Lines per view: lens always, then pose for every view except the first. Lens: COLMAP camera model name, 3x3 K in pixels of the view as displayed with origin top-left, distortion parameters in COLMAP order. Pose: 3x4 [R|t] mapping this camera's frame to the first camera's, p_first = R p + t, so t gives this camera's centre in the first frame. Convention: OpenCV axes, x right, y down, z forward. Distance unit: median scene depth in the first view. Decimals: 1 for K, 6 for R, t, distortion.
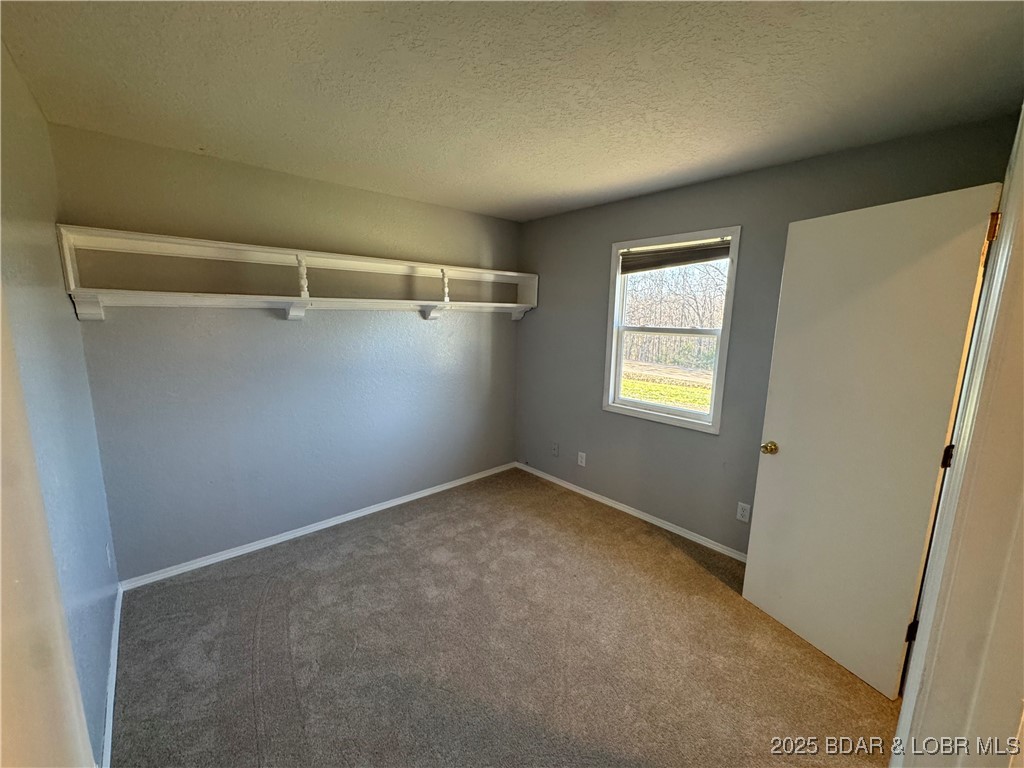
lens RADIAL K [[409.7, 0, 510.8], [0, 409.7, 382.1], [0, 0, 1]] dist [-0.003242, -0.000519]
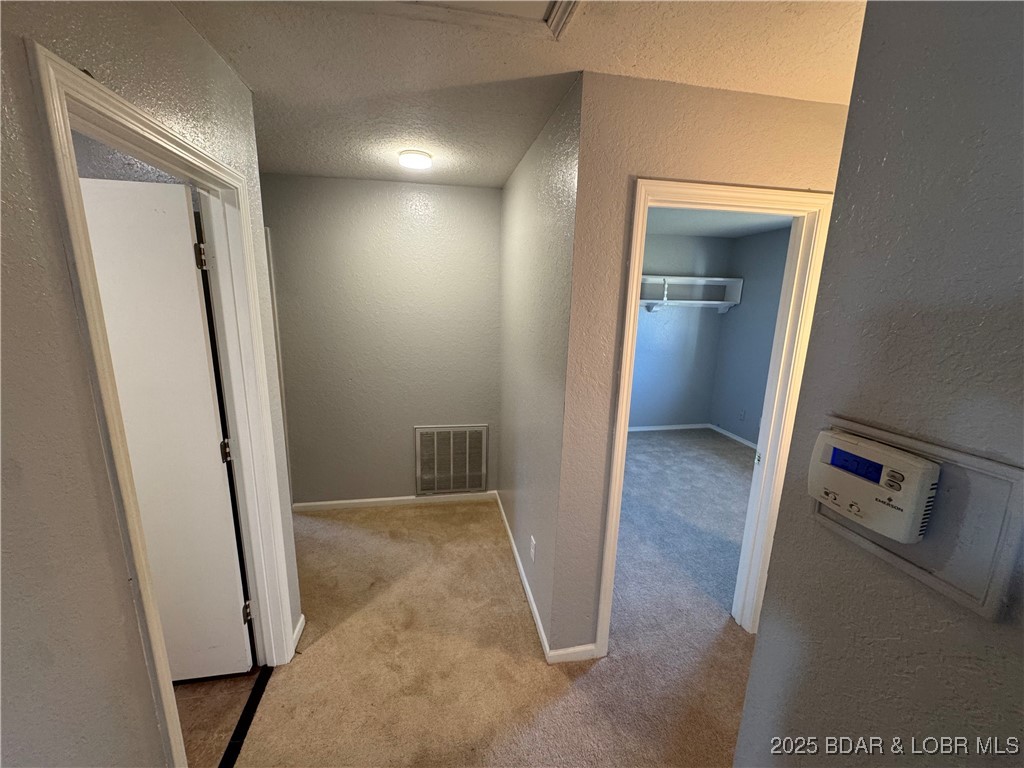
lens RADIAL K [[409.7, 0, 513.4], [0, 409.7, 385.6], [0, 0, 1]] dist [-0.003242, -0.000519]
pose [[0.859283, 0.111158, -0.499277, 0.145904], [-0.096143, 0.993803, 0.055792, 0.082069], [0.502384, 0.000061, 0.864644, -0.563326]]
